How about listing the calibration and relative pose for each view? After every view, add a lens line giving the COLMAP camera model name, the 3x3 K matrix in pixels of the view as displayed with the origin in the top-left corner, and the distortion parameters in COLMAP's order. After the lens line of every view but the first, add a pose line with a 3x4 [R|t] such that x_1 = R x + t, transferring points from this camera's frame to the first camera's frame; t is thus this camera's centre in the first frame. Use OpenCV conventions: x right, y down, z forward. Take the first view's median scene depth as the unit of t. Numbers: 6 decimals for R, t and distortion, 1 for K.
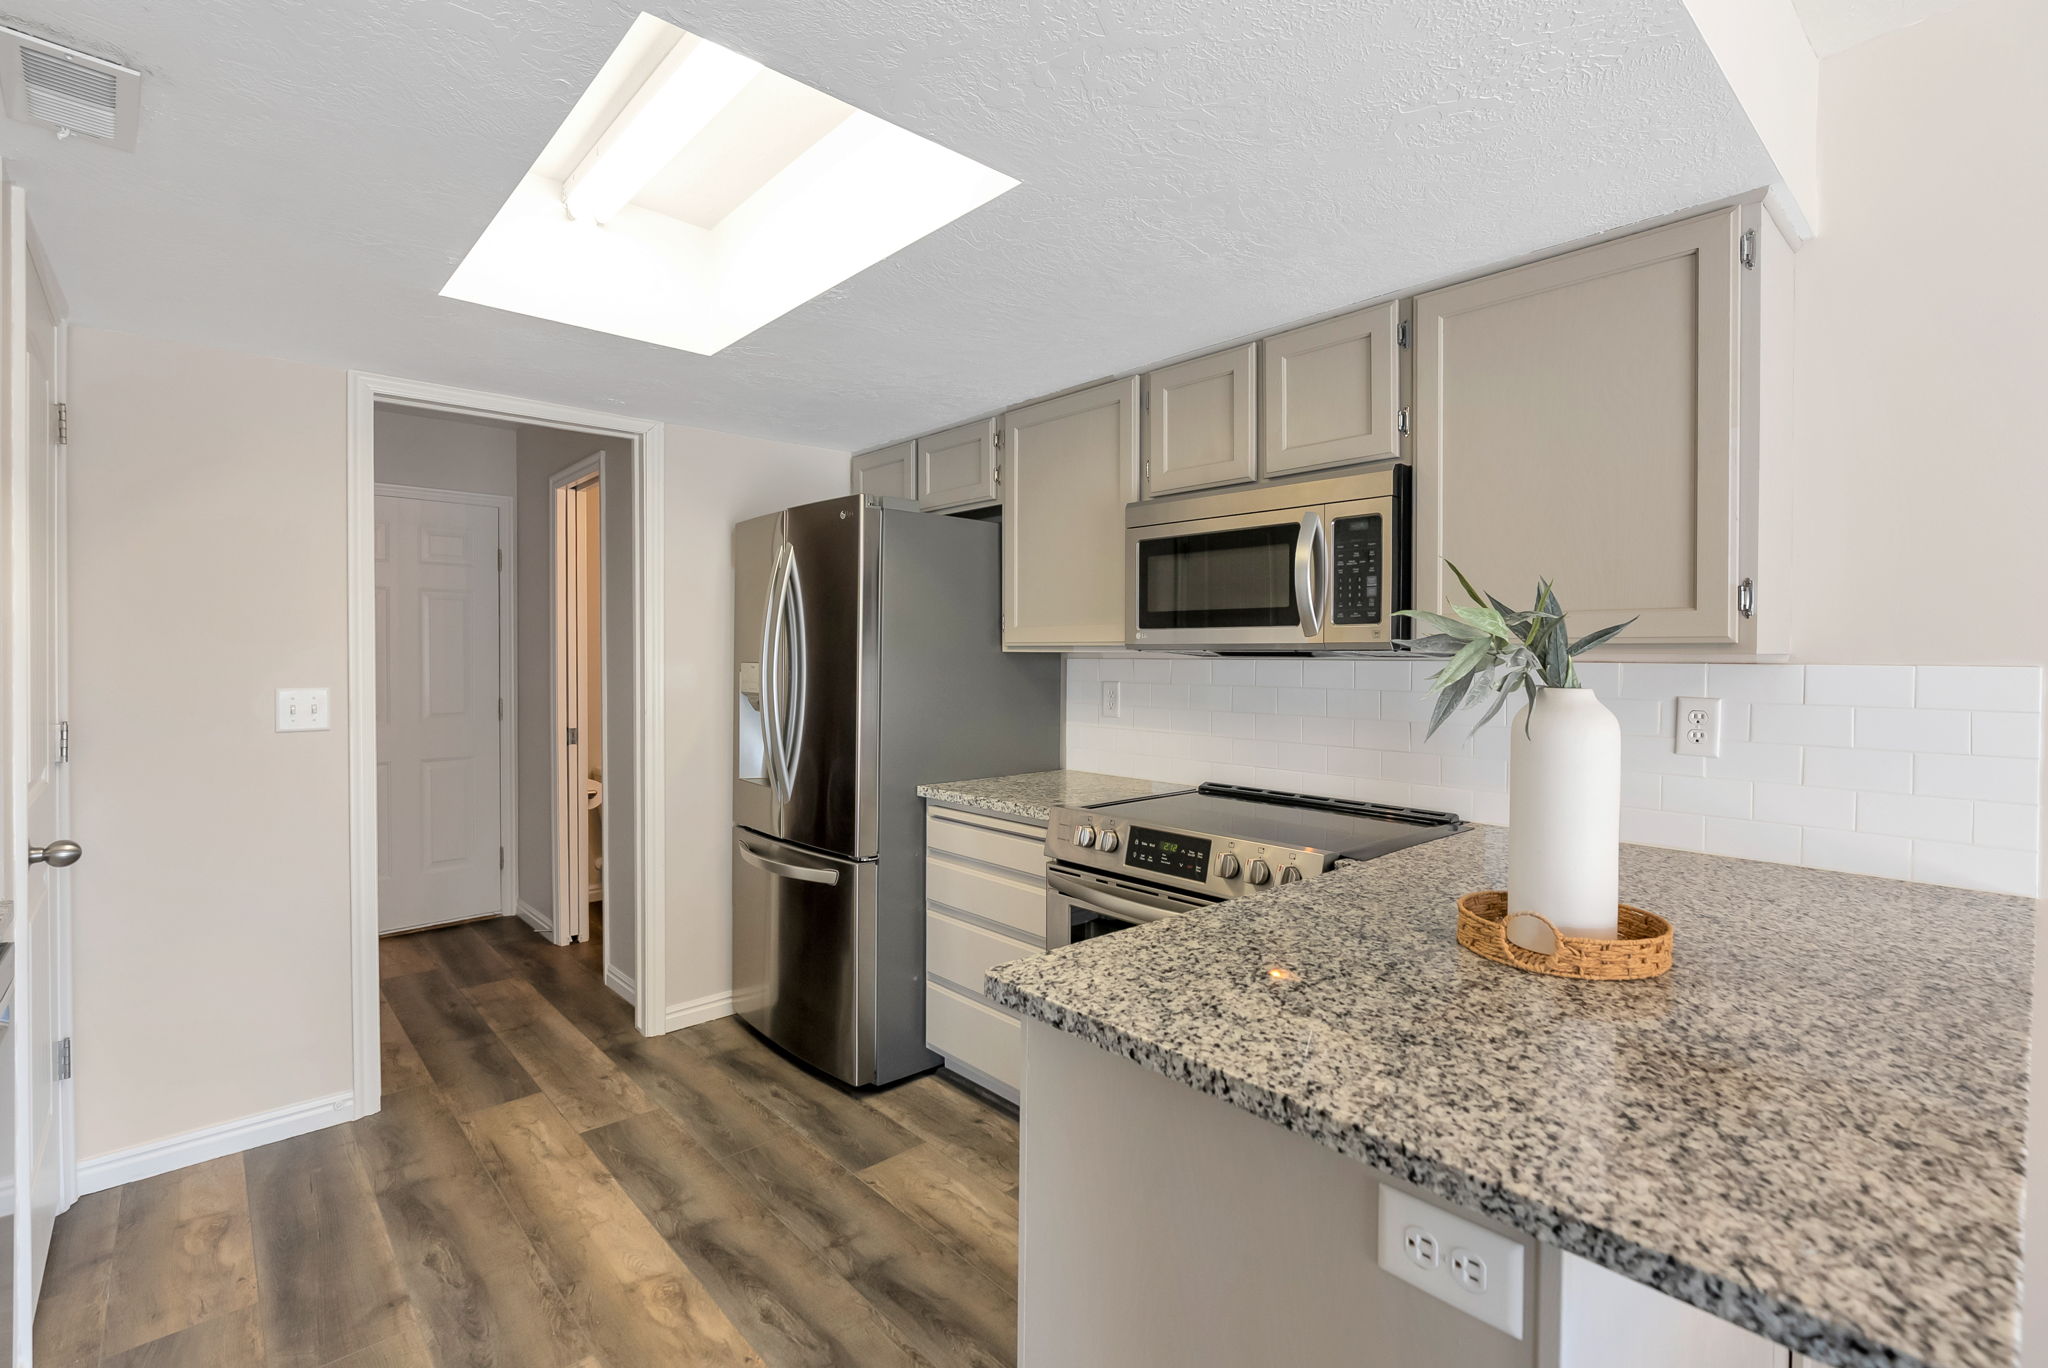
lens RADIAL K [[945.9, 0, 1057.3], [0, 945.9, 657.9], [0, 0, 1]] dist [-0.014076, 0.003740]
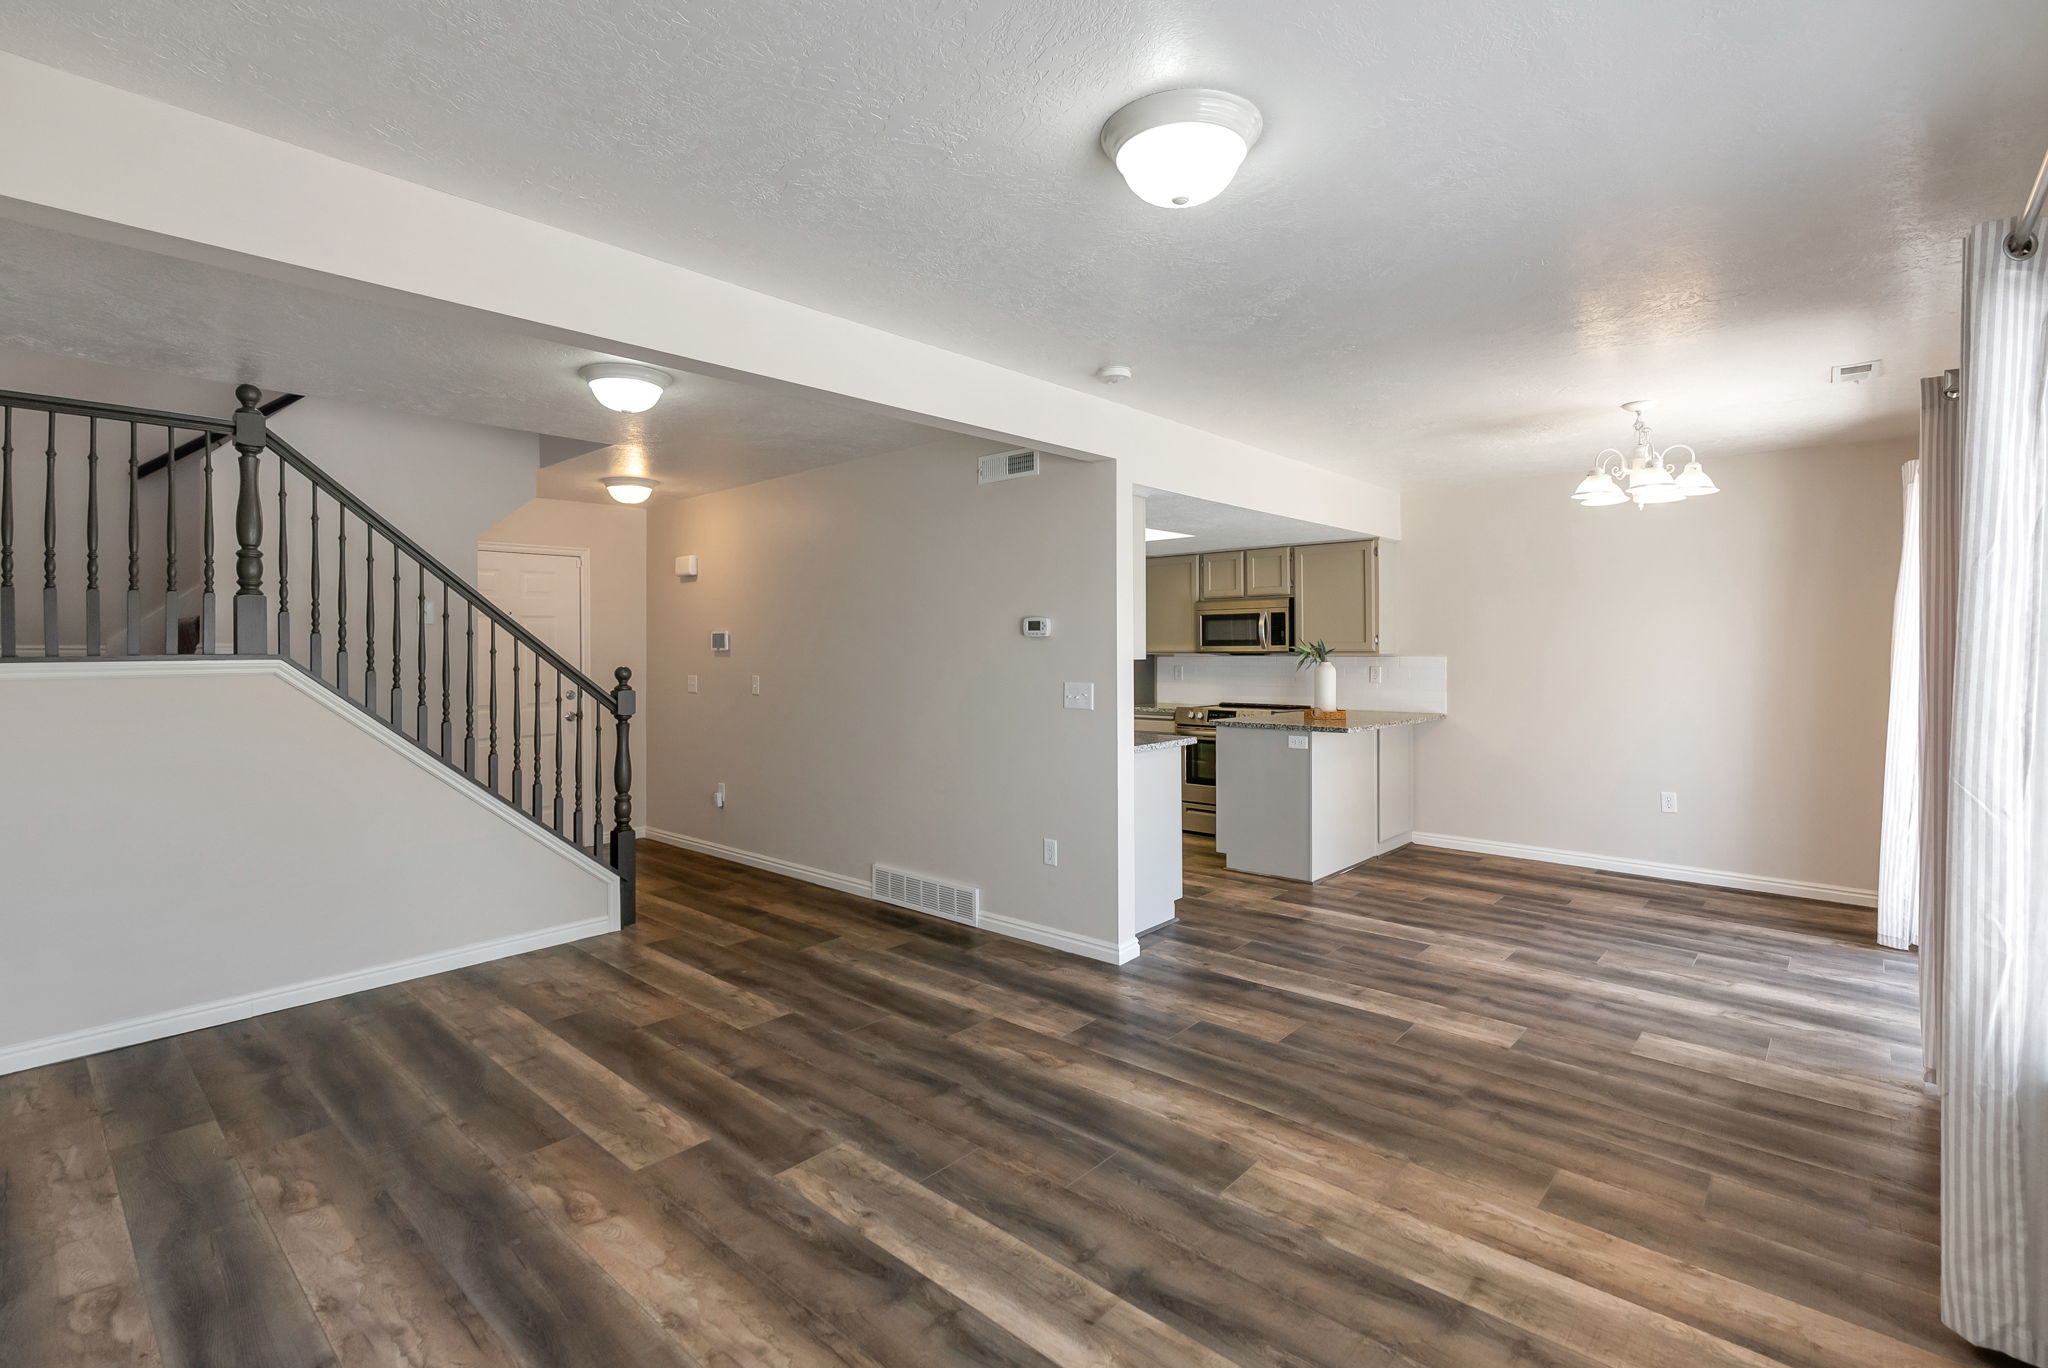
lens RADIAL K [[945.9, 0, 1071.4], [0, 945.9, 653.7], [0, 0, 1]] dist [-0.014076, 0.003740]
pose [[0.992592, -0.008136, 0.121224, -0.772958], [0.008371, 0.999964, -0.001422, -0.007901], [-0.121208, 0.002426, 0.992624, -2.115427]]
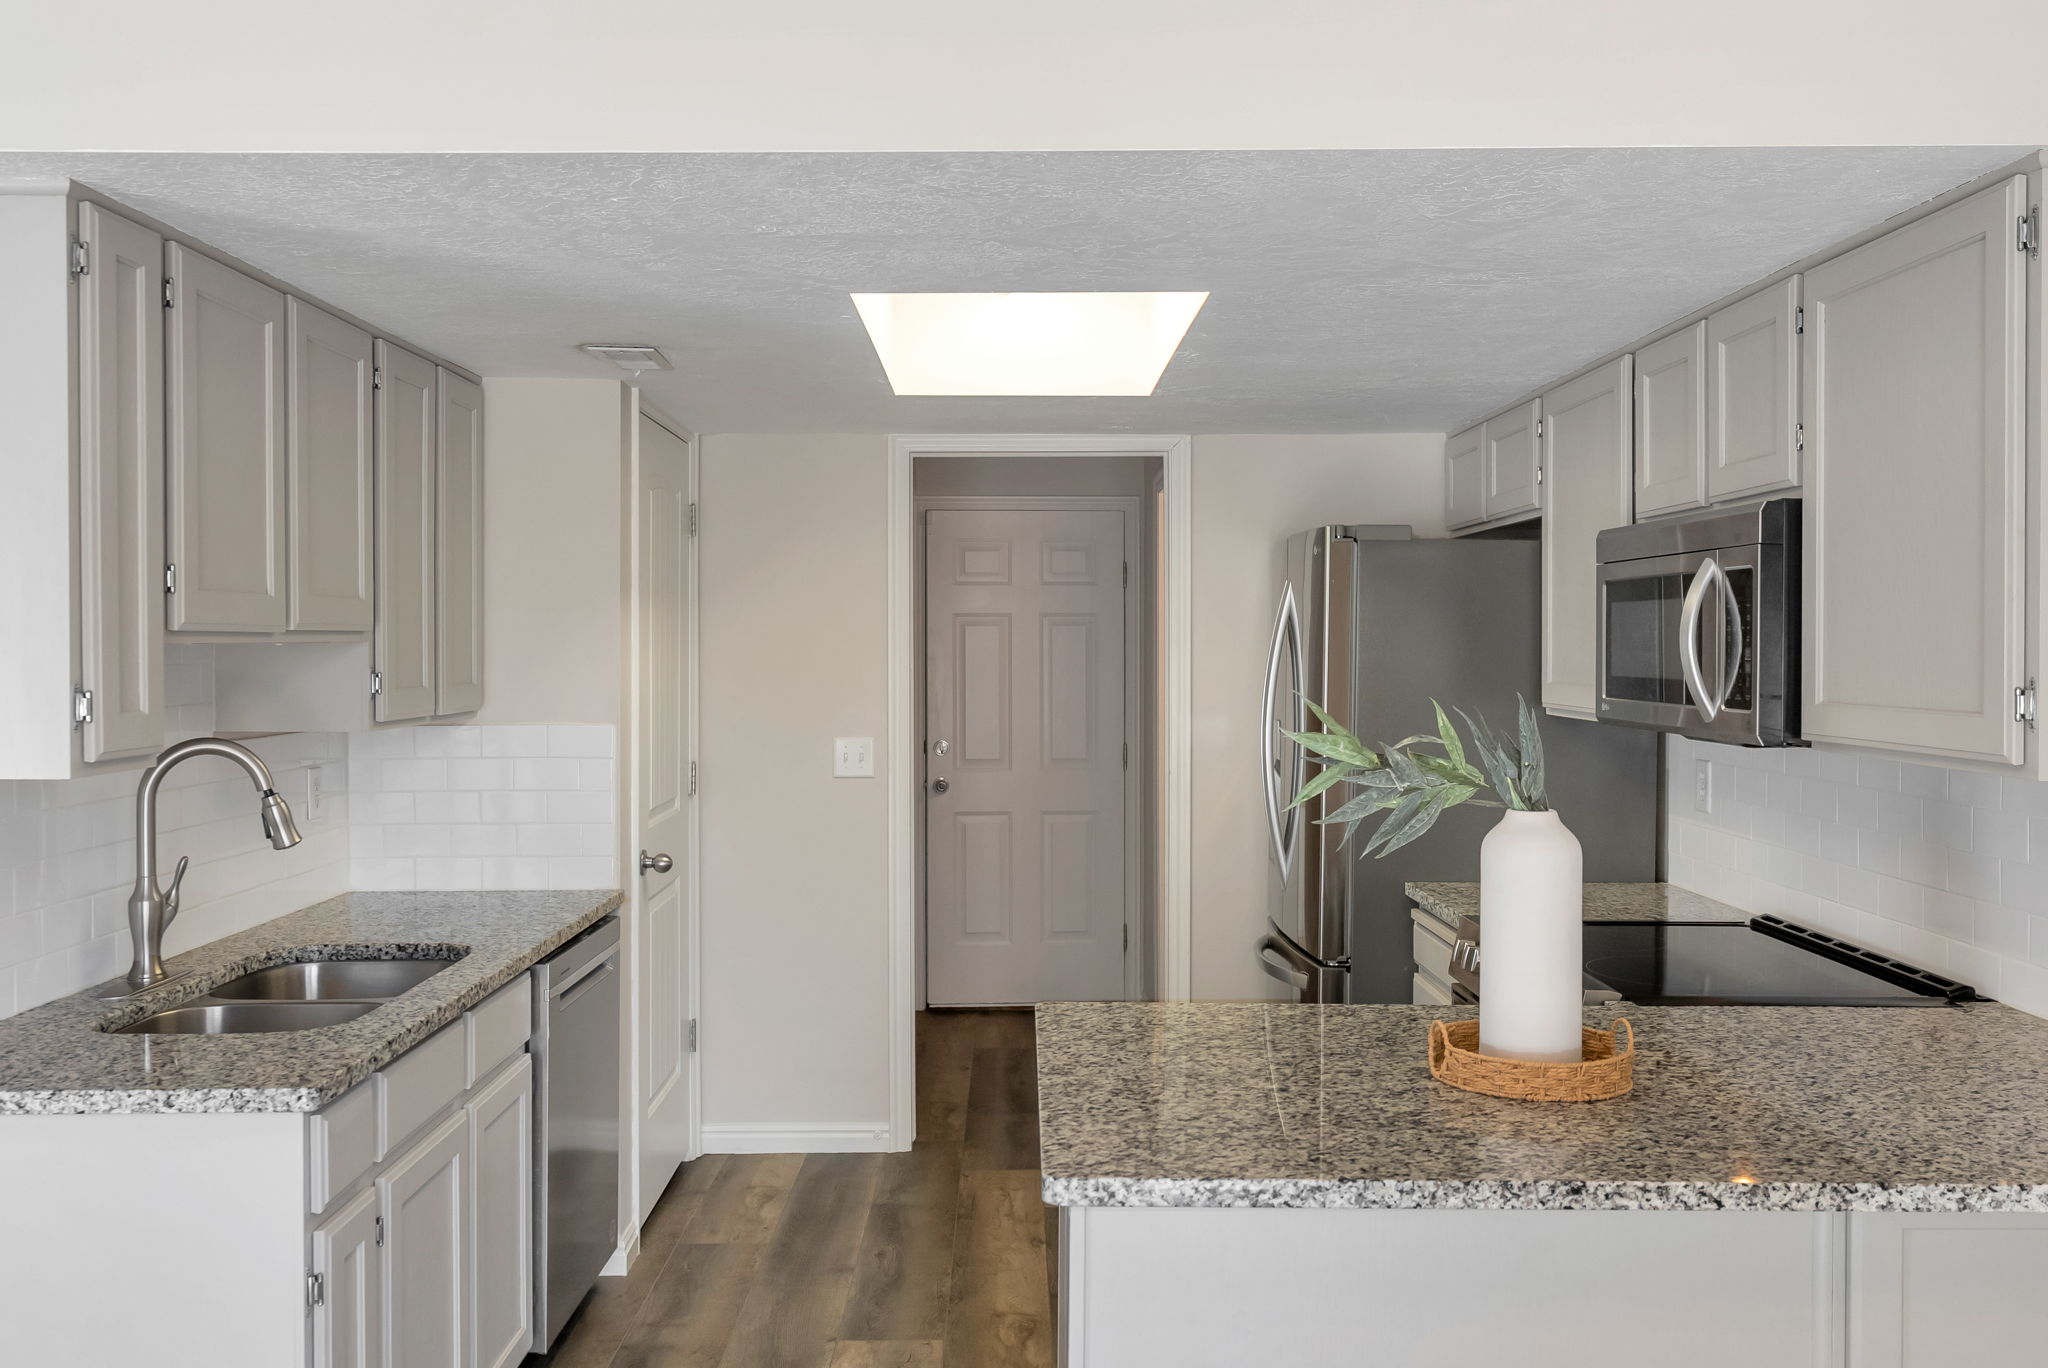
lens RADIAL K [[1767.2, 0, 1031.2], [0, 1767.2, 639.0], [0, 0, 1]] dist [-0.001419, 0.002677]
pose [[0.739831, -0.002596, -0.672788, 0.862155], [-0.003066, 0.999969, -0.007229, -0.081297], [0.672786, 0.007411, 0.739800, -0.440923]]
